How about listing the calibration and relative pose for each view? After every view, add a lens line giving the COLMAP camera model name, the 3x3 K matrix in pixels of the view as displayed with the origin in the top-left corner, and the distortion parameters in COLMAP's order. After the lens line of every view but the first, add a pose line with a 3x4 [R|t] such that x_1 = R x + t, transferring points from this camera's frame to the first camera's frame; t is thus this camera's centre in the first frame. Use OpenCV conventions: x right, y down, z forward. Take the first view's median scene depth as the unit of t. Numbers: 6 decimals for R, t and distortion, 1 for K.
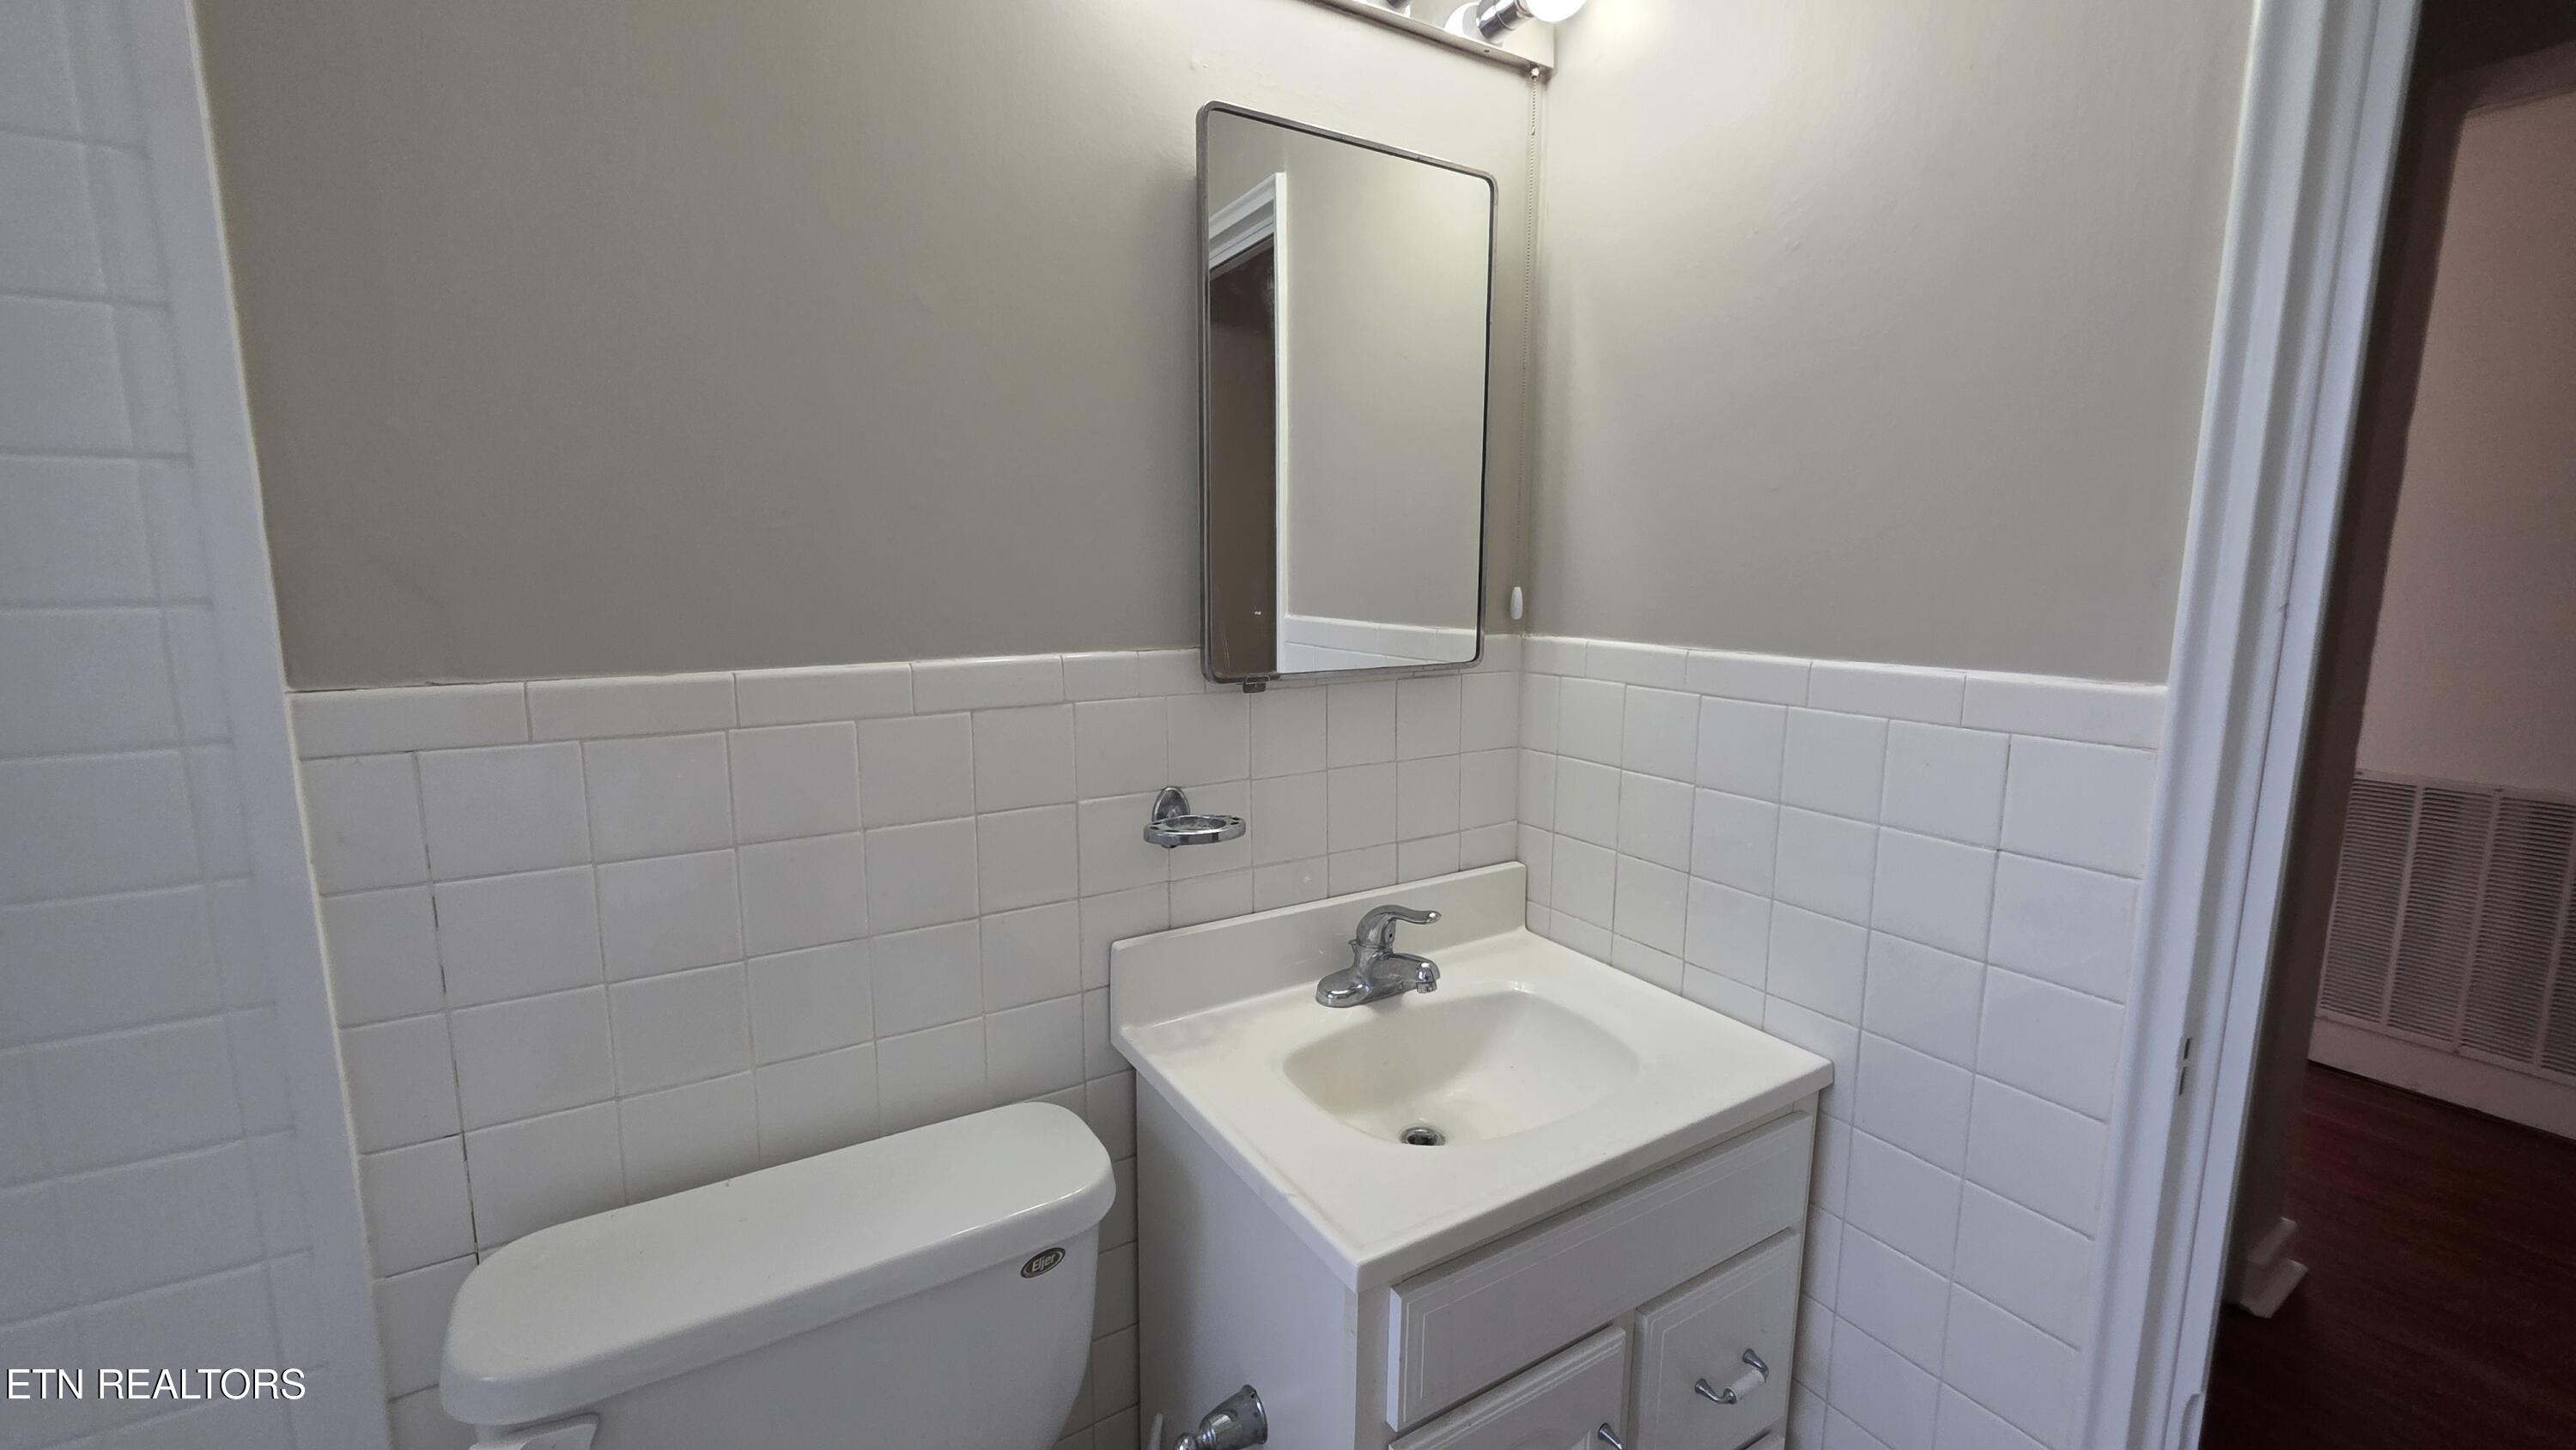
lens RADIAL K [[1030.4, 0, 1288.4], [0, 1030.4, 718.7], [0, 0, 1]] dist [0.002823, -0.000017]
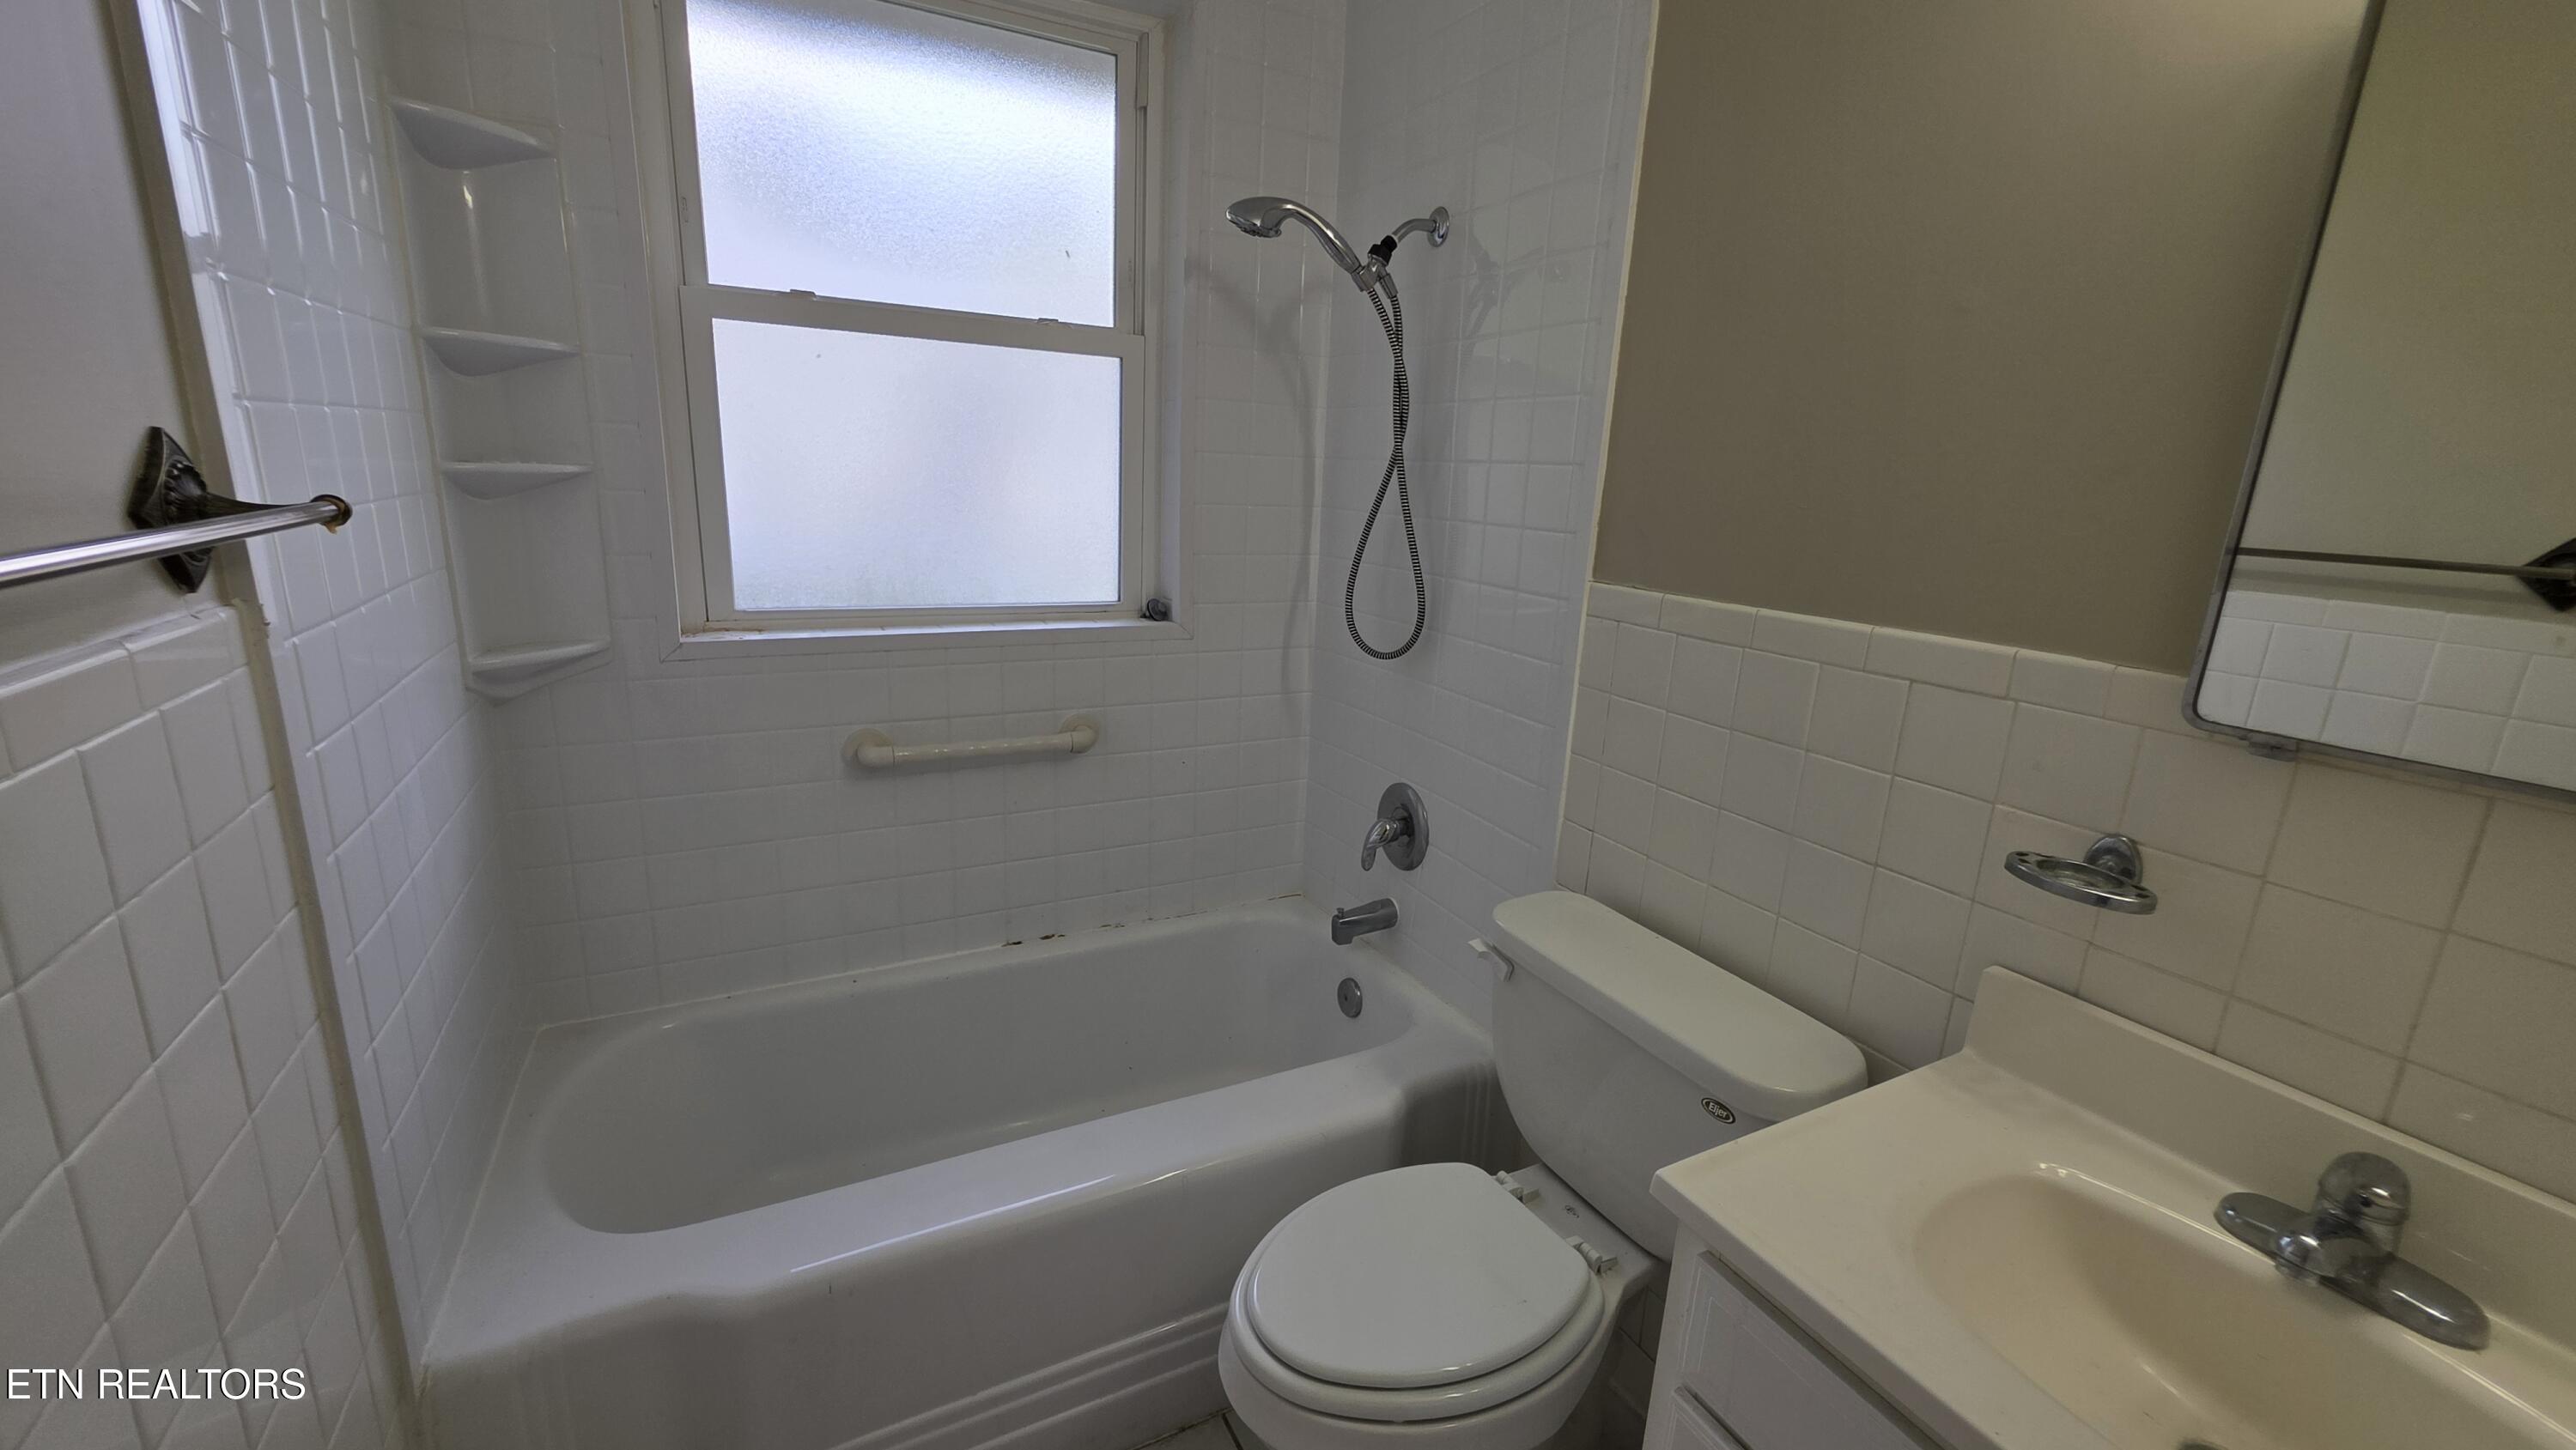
lens RADIAL K [[1030.4, 0, 1288.4], [0, 1030.4, 718.7], [0, 0, 1]] dist [0.002823, -0.000017]
pose [[-0.070014, 0.220551, -0.972859, 0.723699], [-0.205975, 0.951040, 0.230428, -0.076162], [0.976049, 0.216518, -0.021158, 0.348084]]
